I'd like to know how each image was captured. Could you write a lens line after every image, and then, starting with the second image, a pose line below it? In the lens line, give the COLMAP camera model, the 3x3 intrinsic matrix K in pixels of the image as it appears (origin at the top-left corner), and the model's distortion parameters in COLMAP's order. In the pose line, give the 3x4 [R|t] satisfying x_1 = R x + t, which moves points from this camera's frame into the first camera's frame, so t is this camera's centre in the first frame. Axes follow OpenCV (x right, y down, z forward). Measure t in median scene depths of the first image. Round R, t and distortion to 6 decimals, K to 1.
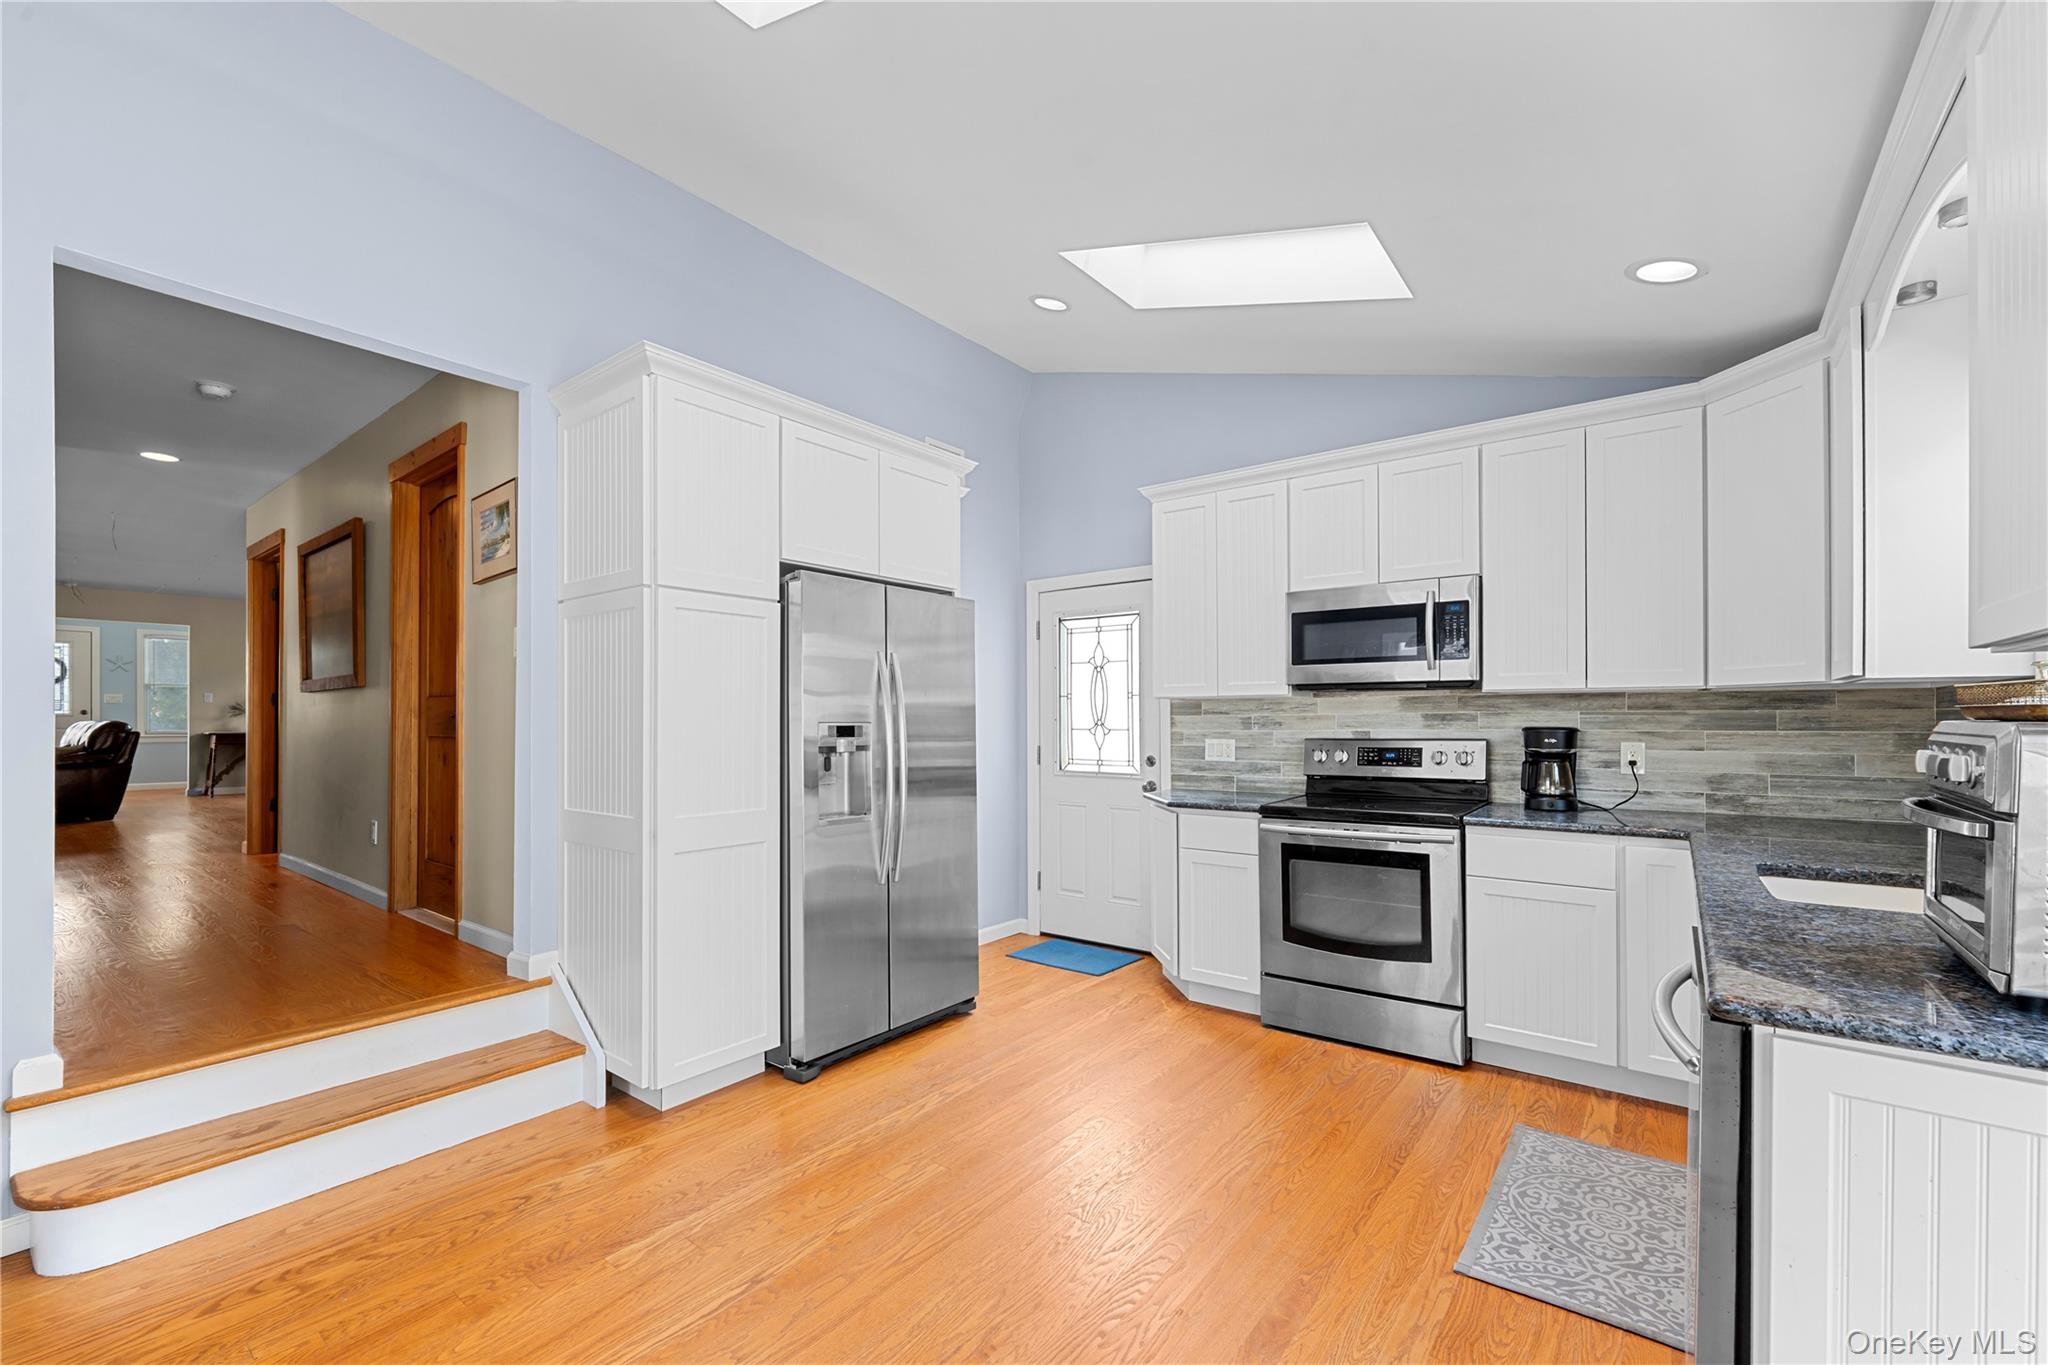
lens RADIAL K [[834.8, 0, 1017.4], [0, 834.8, 712.8], [0, 0, 1]] dist [0.000174, -0.001732]
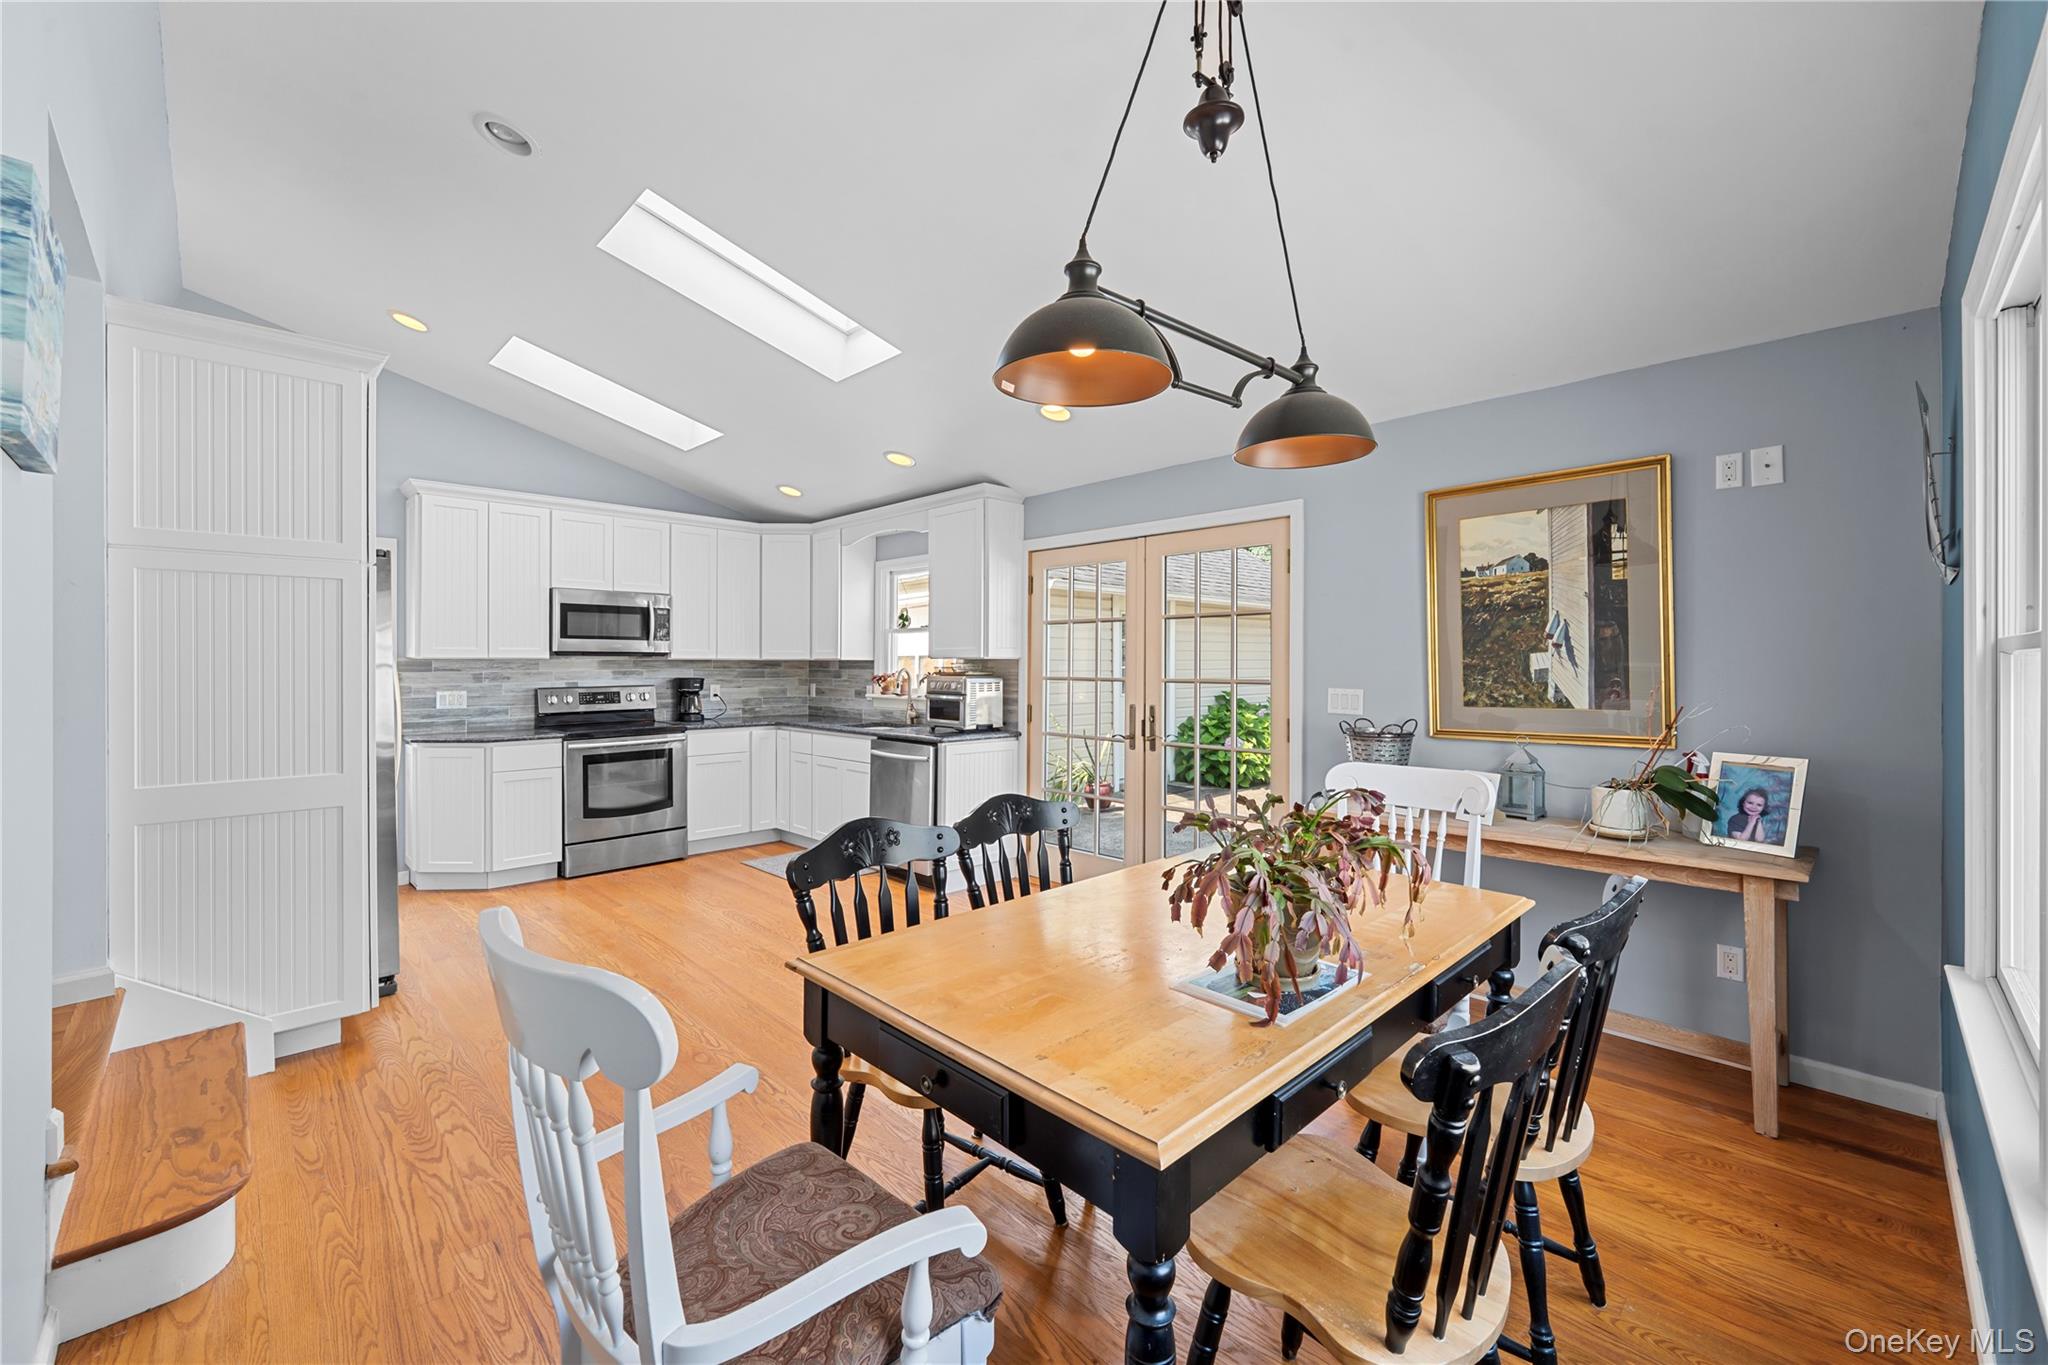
lens RADIAL K [[834.8, 0, 1022.1], [0, 834.8, 656.2], [0, 0, 1]] dist [0.000174, -0.001732]
pose [[0.143901, 0.012280, 0.989516, -1.104595], [-0.007278, 0.999909, -0.011350, -0.015693], [-0.989565, -0.005569, 0.143977, -0.022503]]
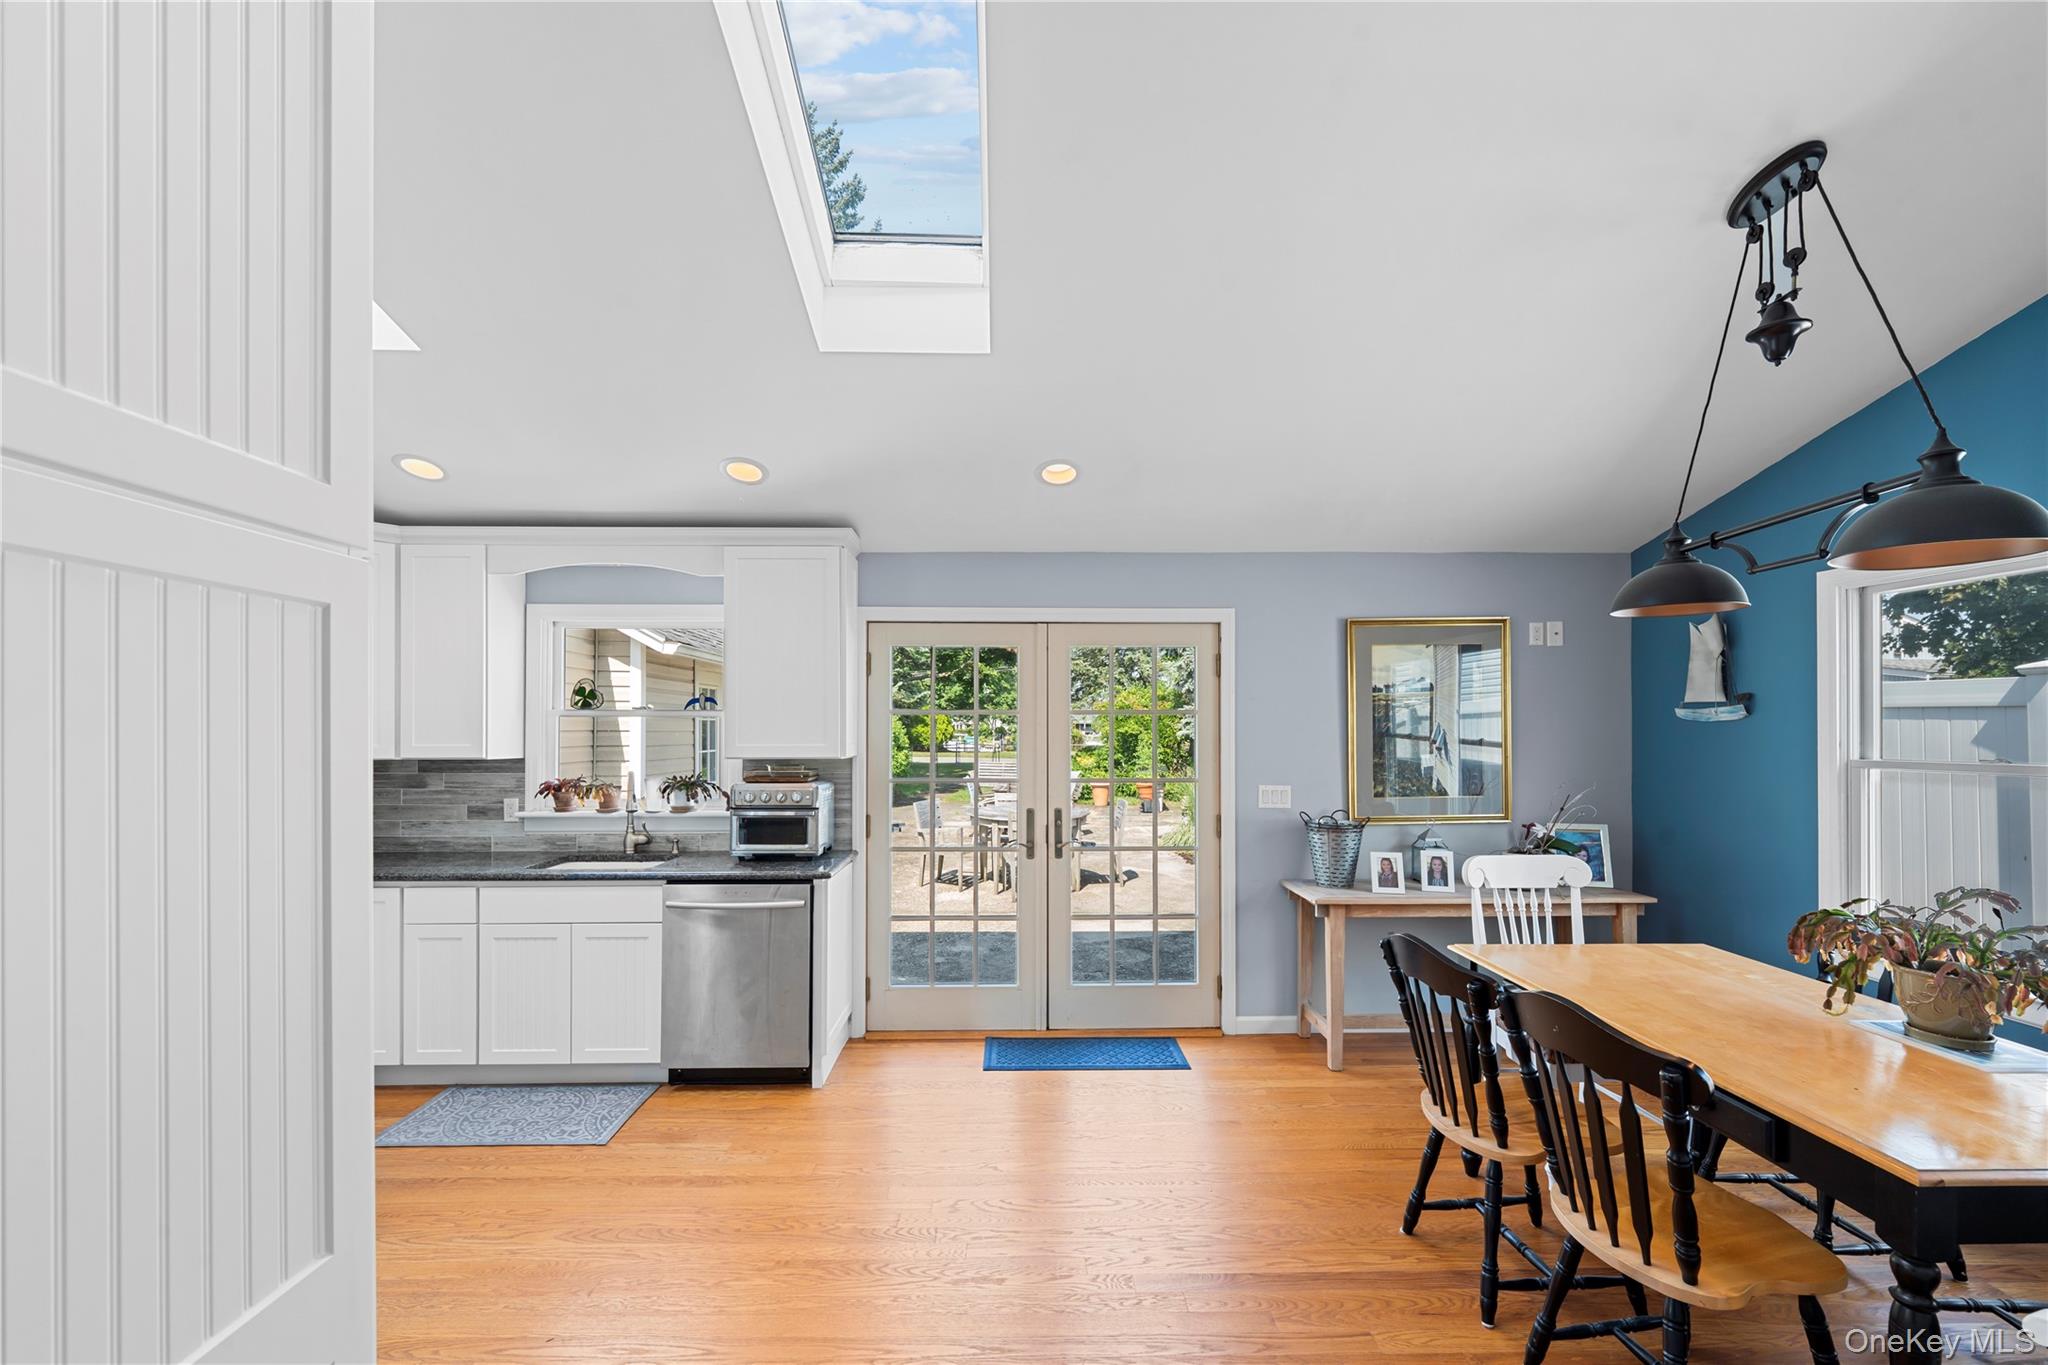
lens RADIAL K [[834.8, 0, 1026.8], [0, 834.8, 729.8], [0, 0, 1]] dist [0.000174, -0.001732]
pose [[-0.625821, 0.003791, 0.779957, -0.682862], [-0.002434, 0.999974, -0.006814, -0.060748], [-0.779963, -0.006162, -0.625795, 0.770232]]
